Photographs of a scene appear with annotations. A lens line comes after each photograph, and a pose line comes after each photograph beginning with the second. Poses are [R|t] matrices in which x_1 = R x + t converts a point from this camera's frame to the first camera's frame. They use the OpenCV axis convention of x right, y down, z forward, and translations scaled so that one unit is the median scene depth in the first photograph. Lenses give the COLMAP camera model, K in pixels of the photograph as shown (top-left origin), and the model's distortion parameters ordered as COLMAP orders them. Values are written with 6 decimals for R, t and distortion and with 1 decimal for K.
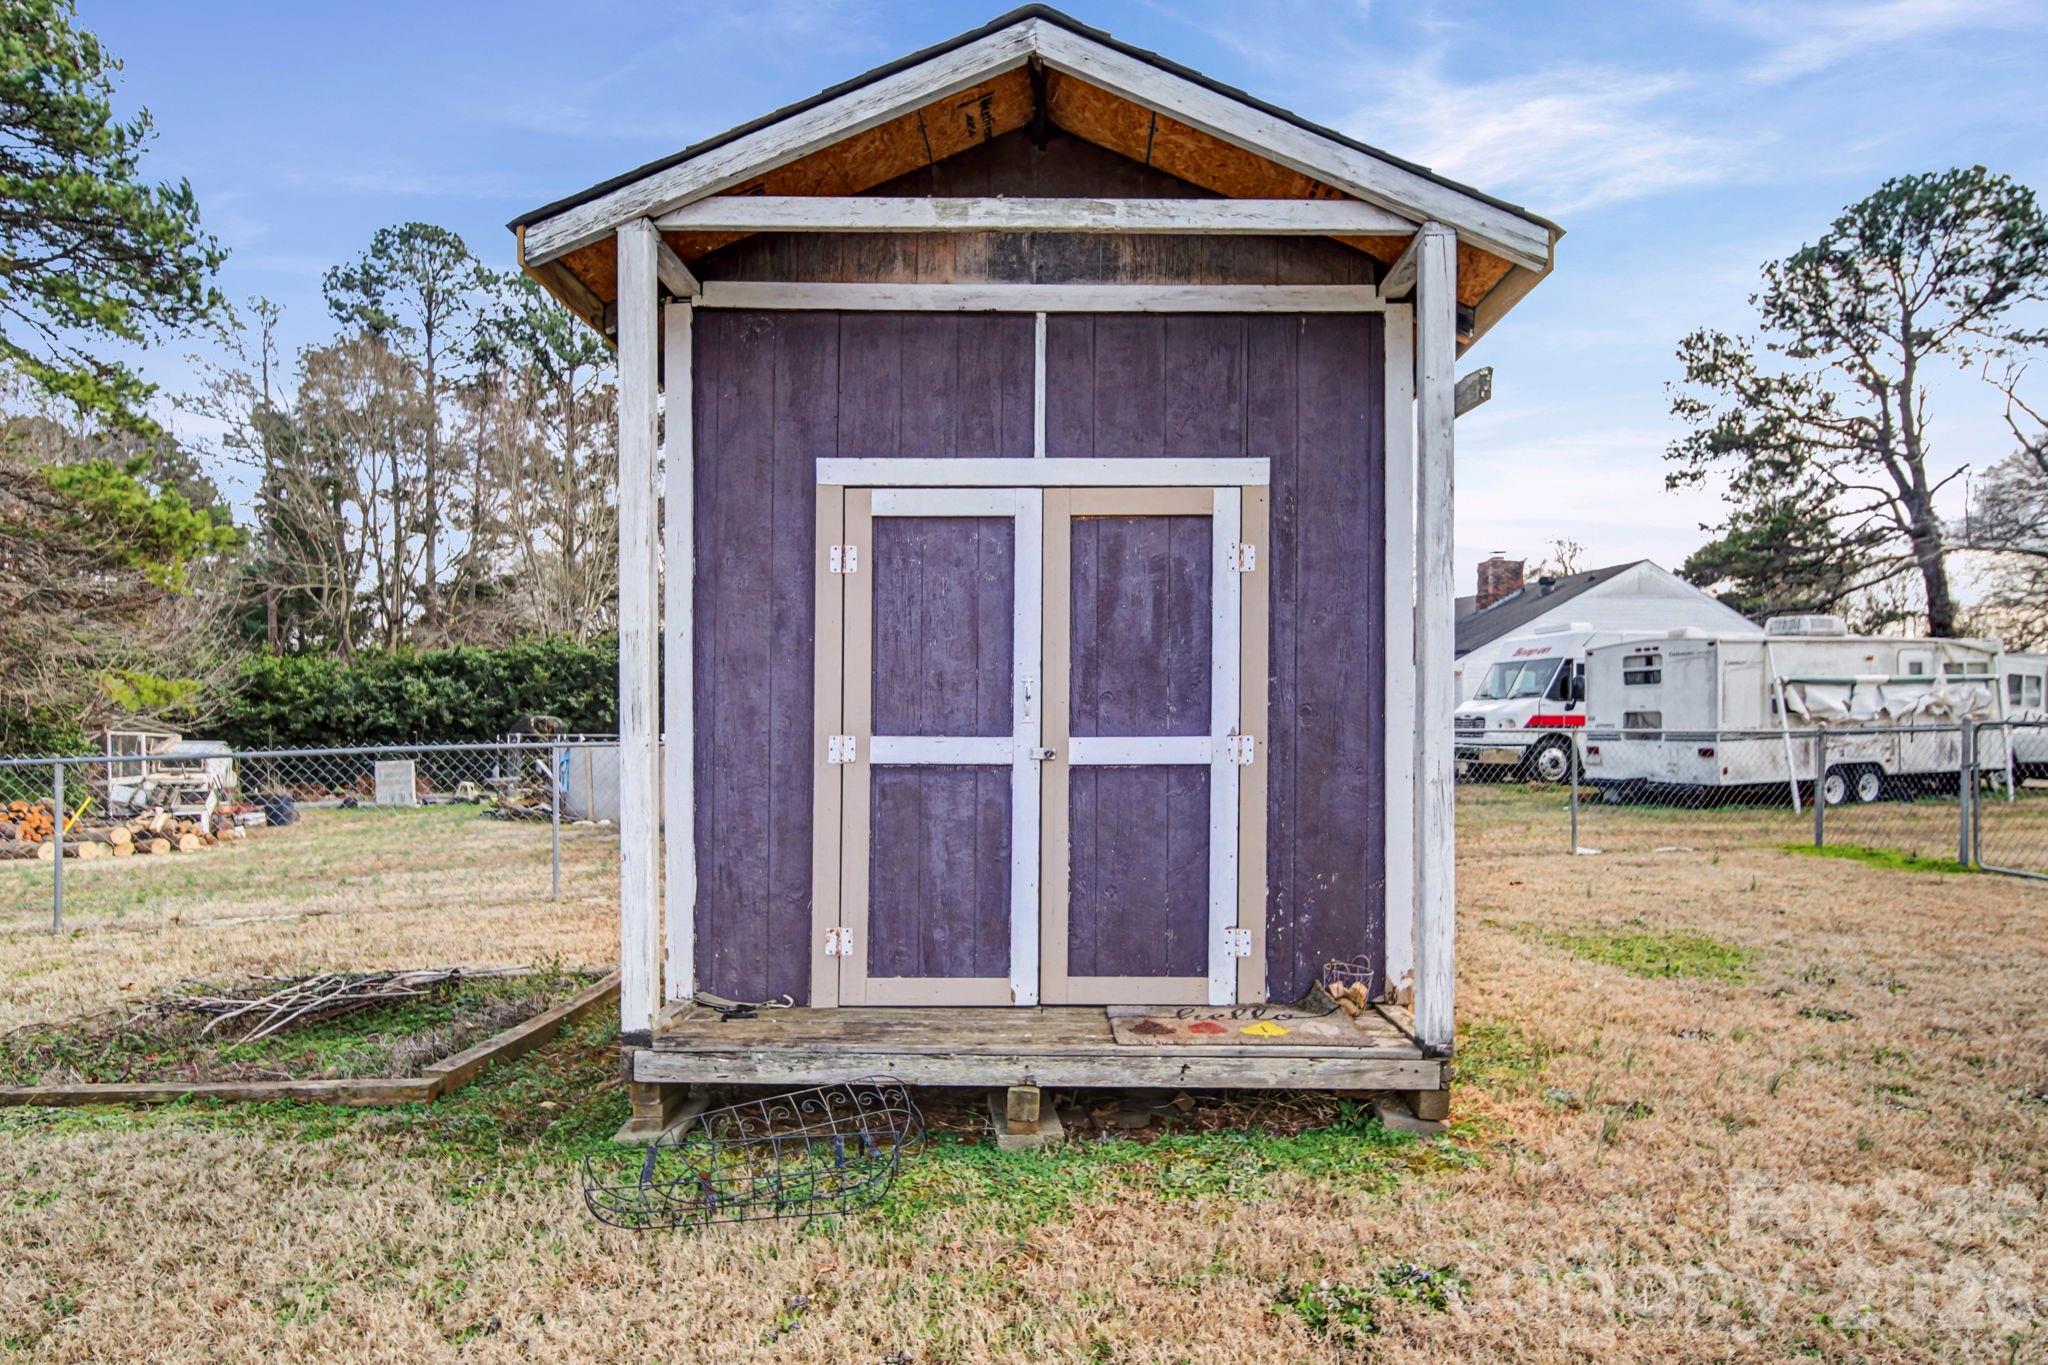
lens RADIAL K [[1096.6, 0, 1023.8], [0, 1096.6, 757.1], [0, 0, 1]] dist [0.000679, 0.000306]
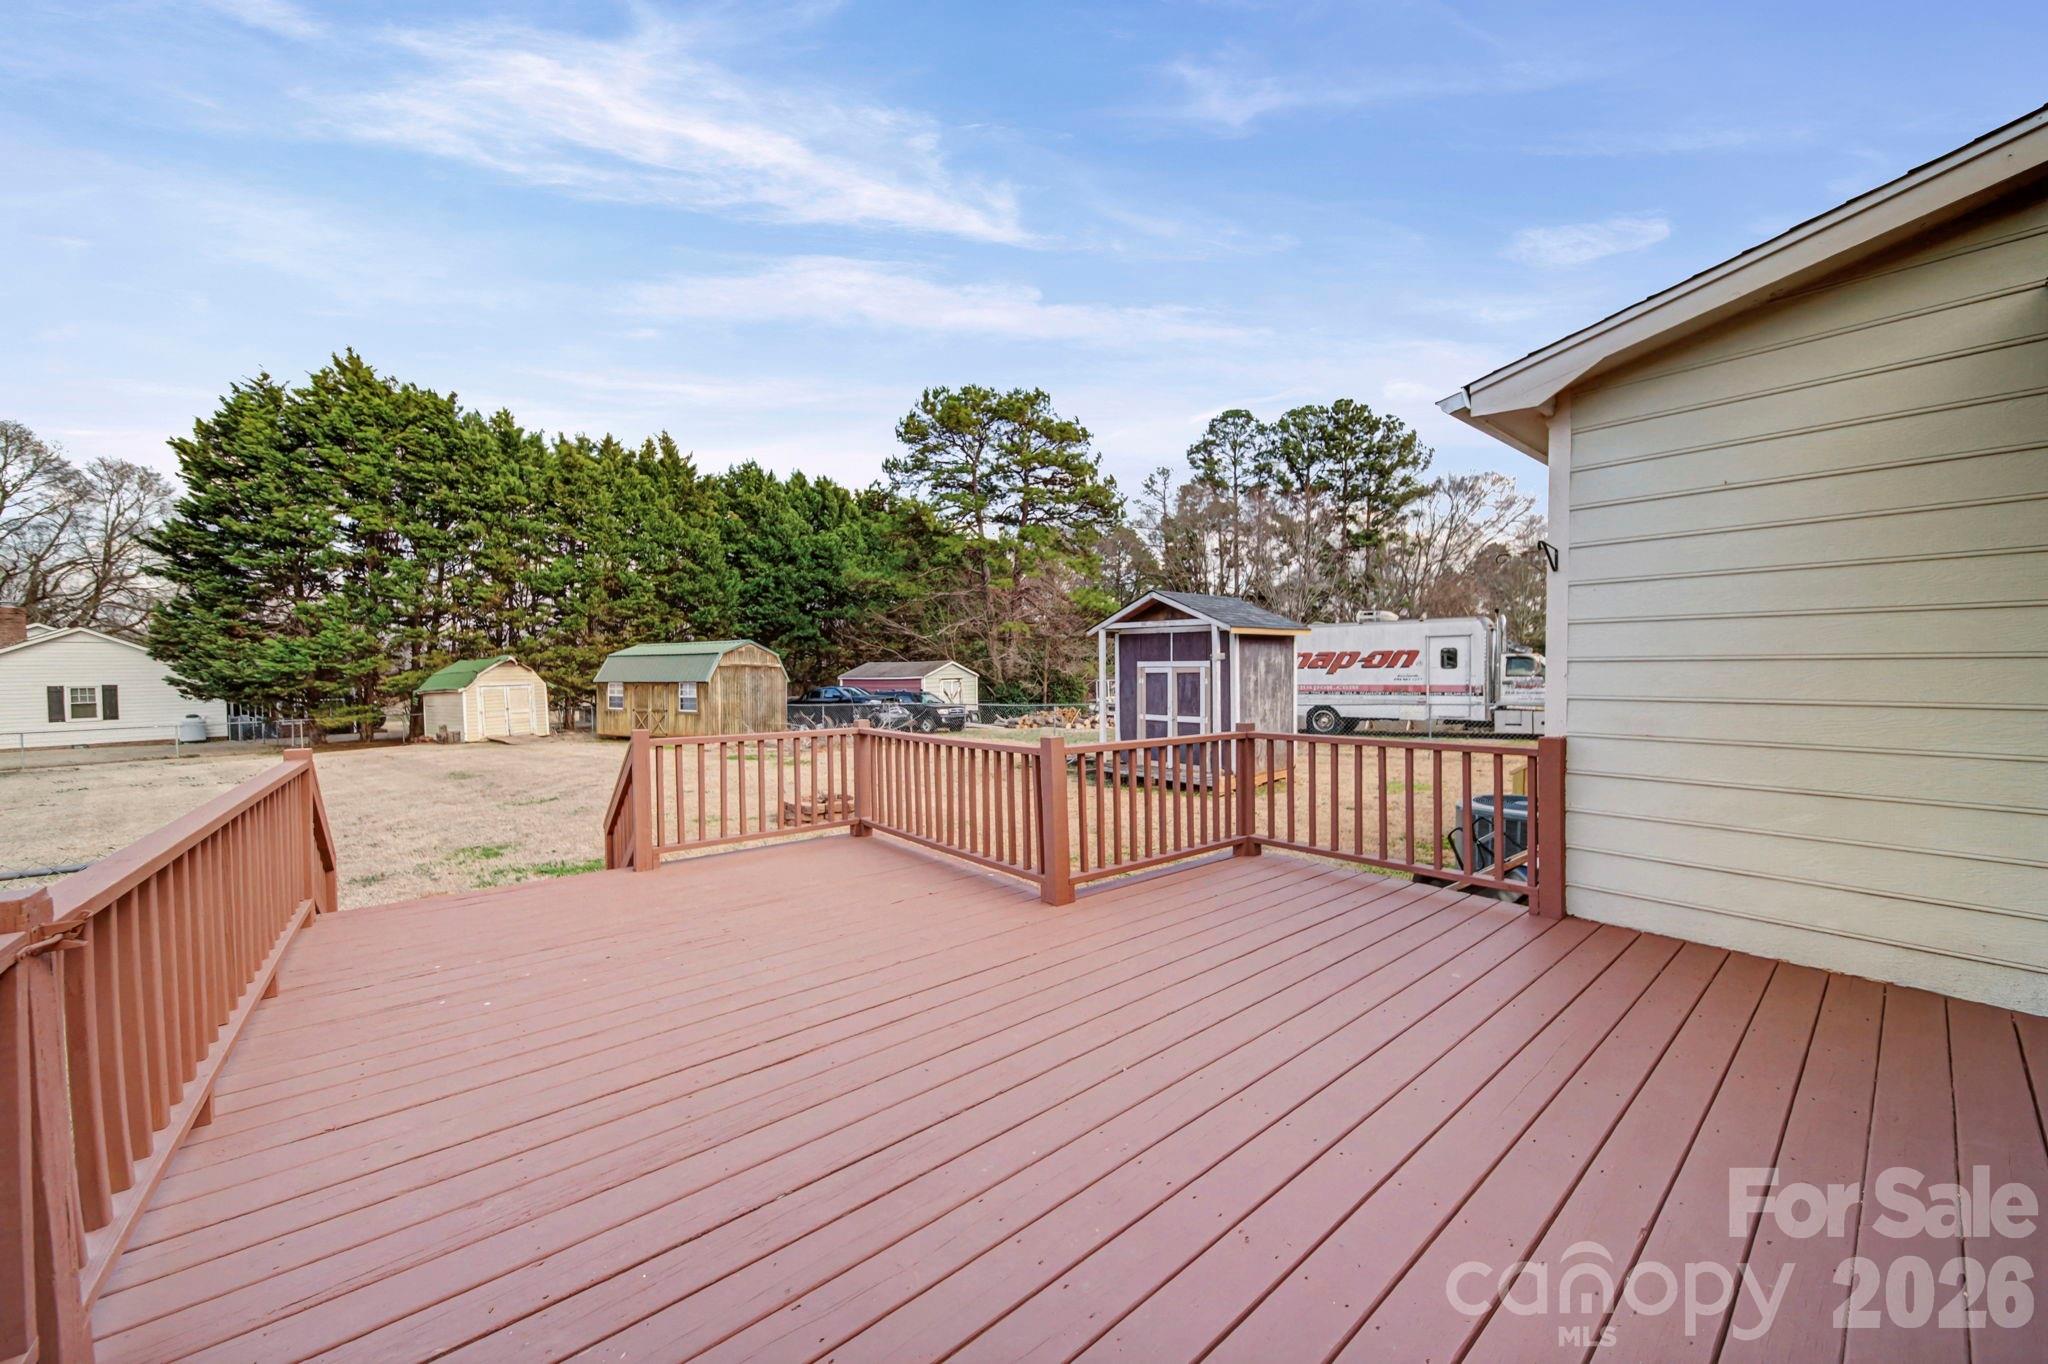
lens RADIAL K [[743.4, 0, 1001.8], [0, 743.4, 673.8], [0, 0, 1]] dist [0.020109, -0.000024]
pose [[0.653701, 0.000411, -0.756753, 0.179514], [-0.004192, 0.999986, -0.003079, -0.016947], [0.756741, 0.005185, 0.653694, -0.157664]]
